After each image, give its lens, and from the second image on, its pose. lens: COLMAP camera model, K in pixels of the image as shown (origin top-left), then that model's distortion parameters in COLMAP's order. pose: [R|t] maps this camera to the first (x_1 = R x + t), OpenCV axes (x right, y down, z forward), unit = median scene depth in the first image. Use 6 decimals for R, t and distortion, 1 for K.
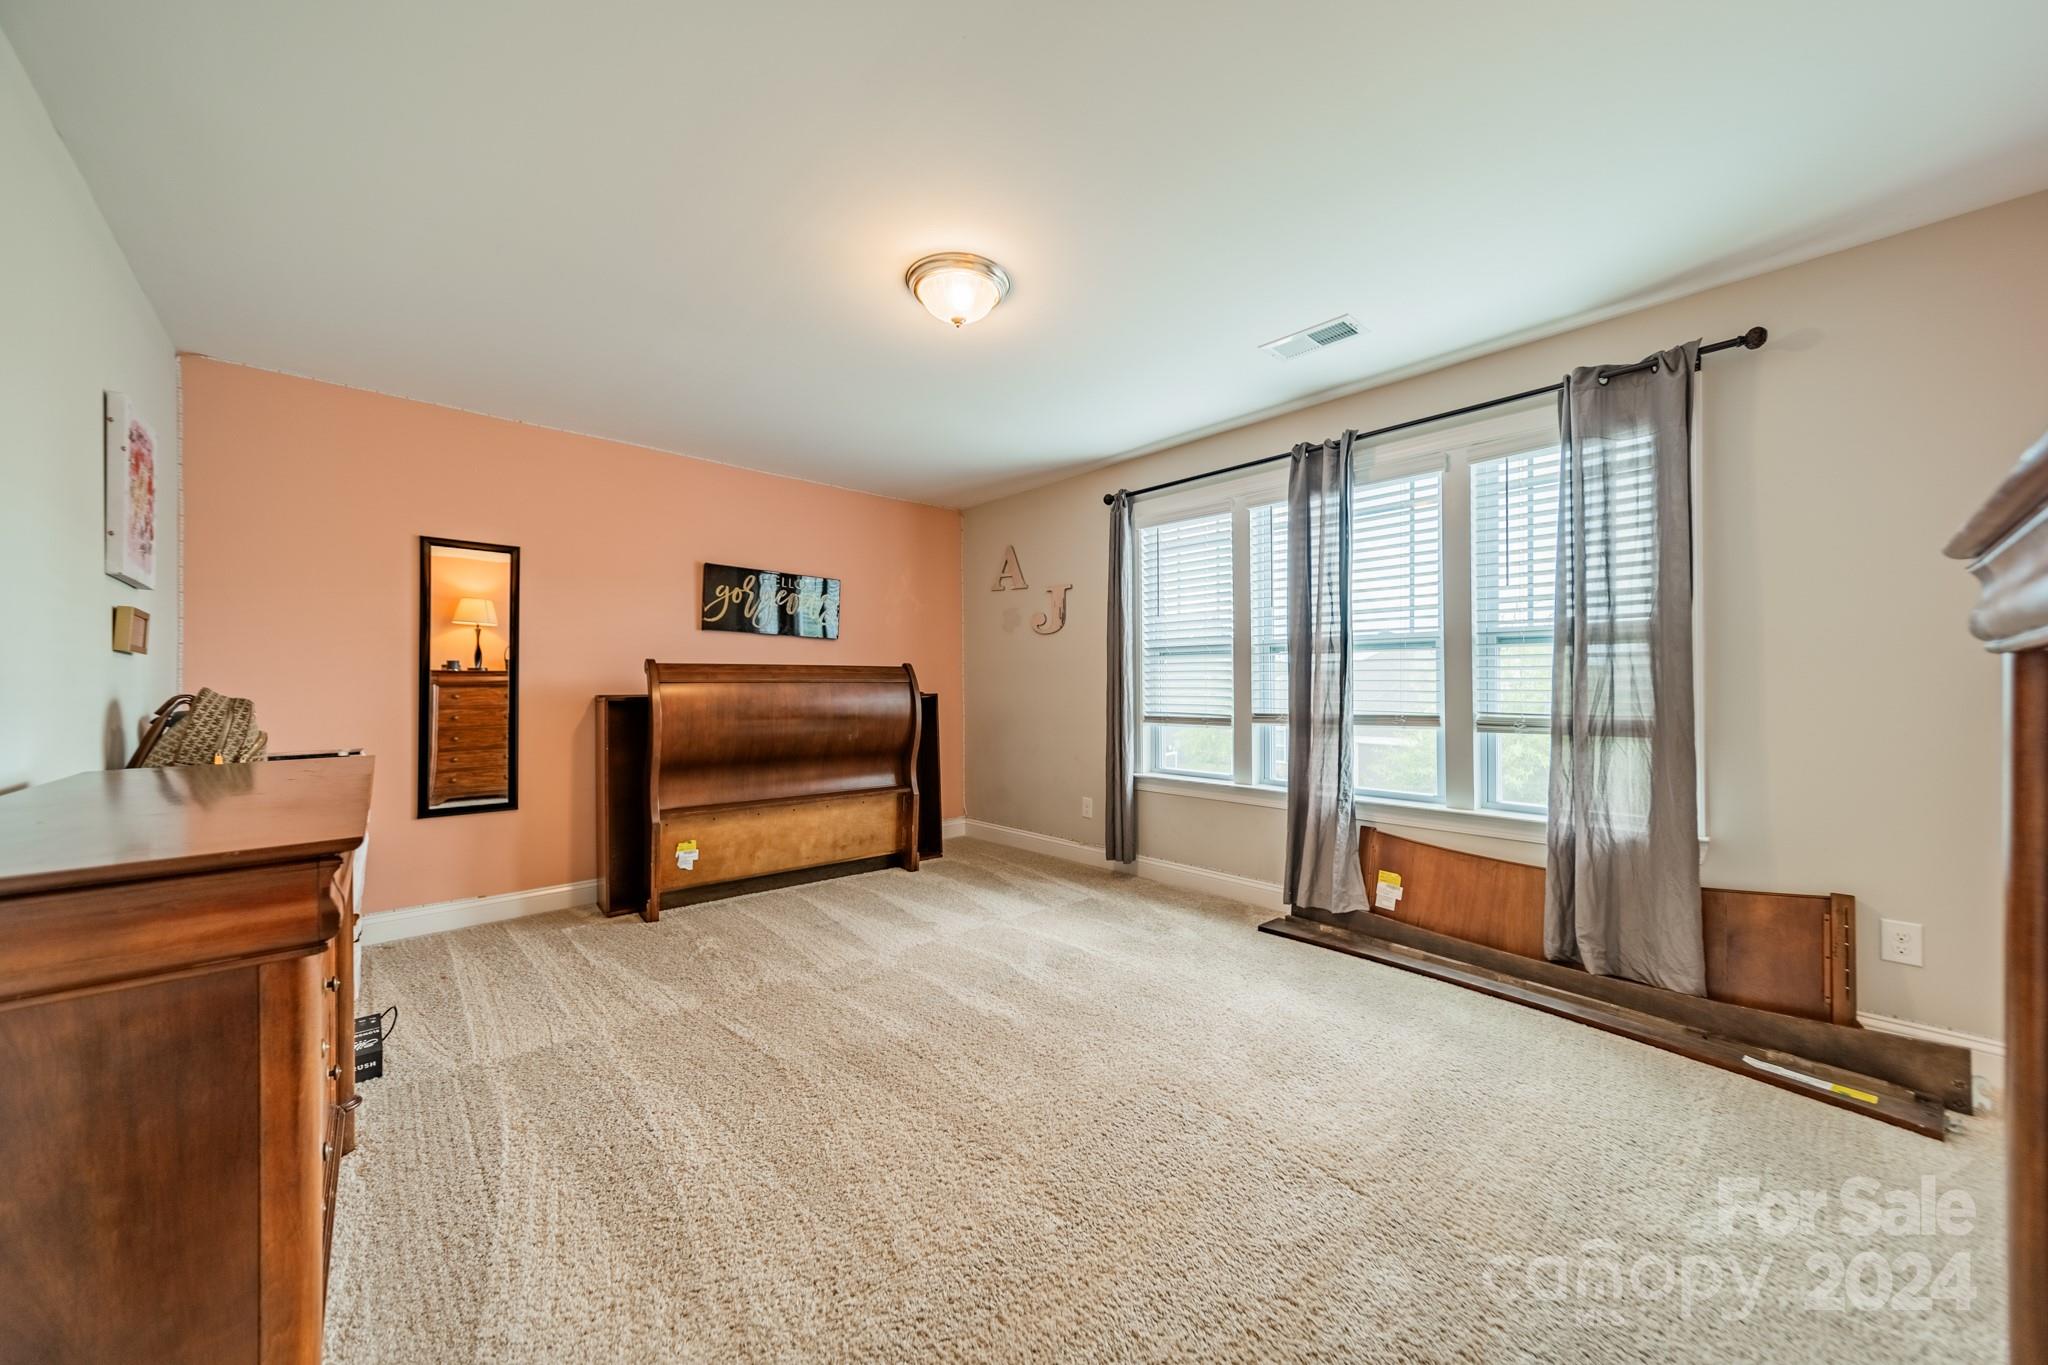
lens RADIAL K [[721.3, 0, 1028.3], [0, 721.3, 685.7], [0, 0, 1]] dist [-0.000195, -0.000281]
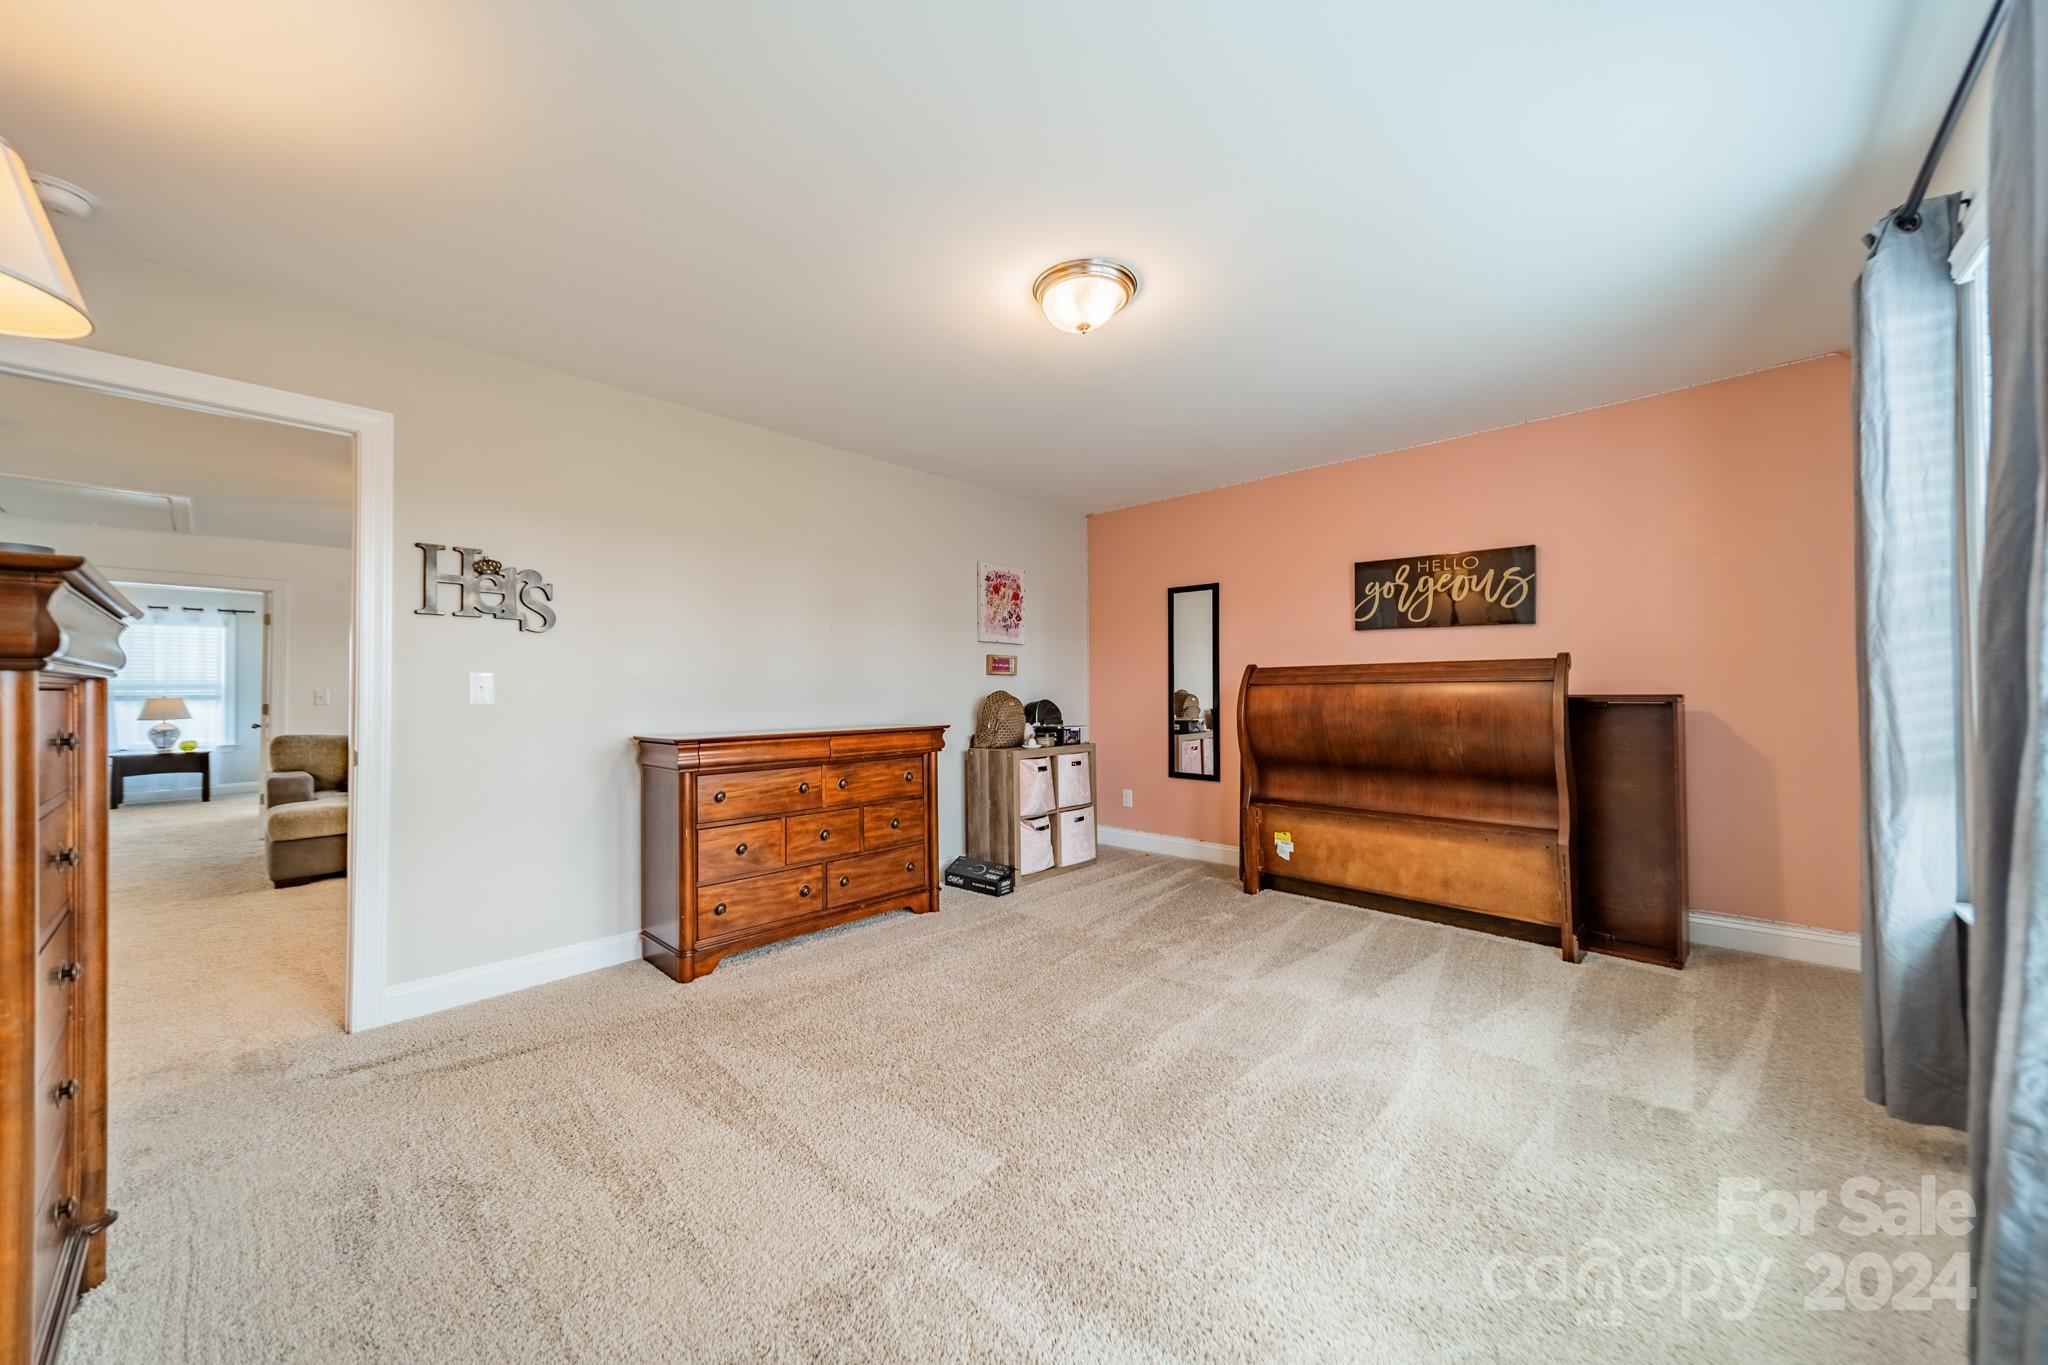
lens RADIAL K [[721.3, 0, 1028.3], [0, 721.3, 685.7], [0, 0, 1]] dist [-0.000195, -0.000281]
pose [[0.083720, -0.004183, -0.996481, 0.562034], [0.008680, 0.999956, -0.003469, -0.002395], [0.996452, -0.008359, 0.083752, 0.527213]]
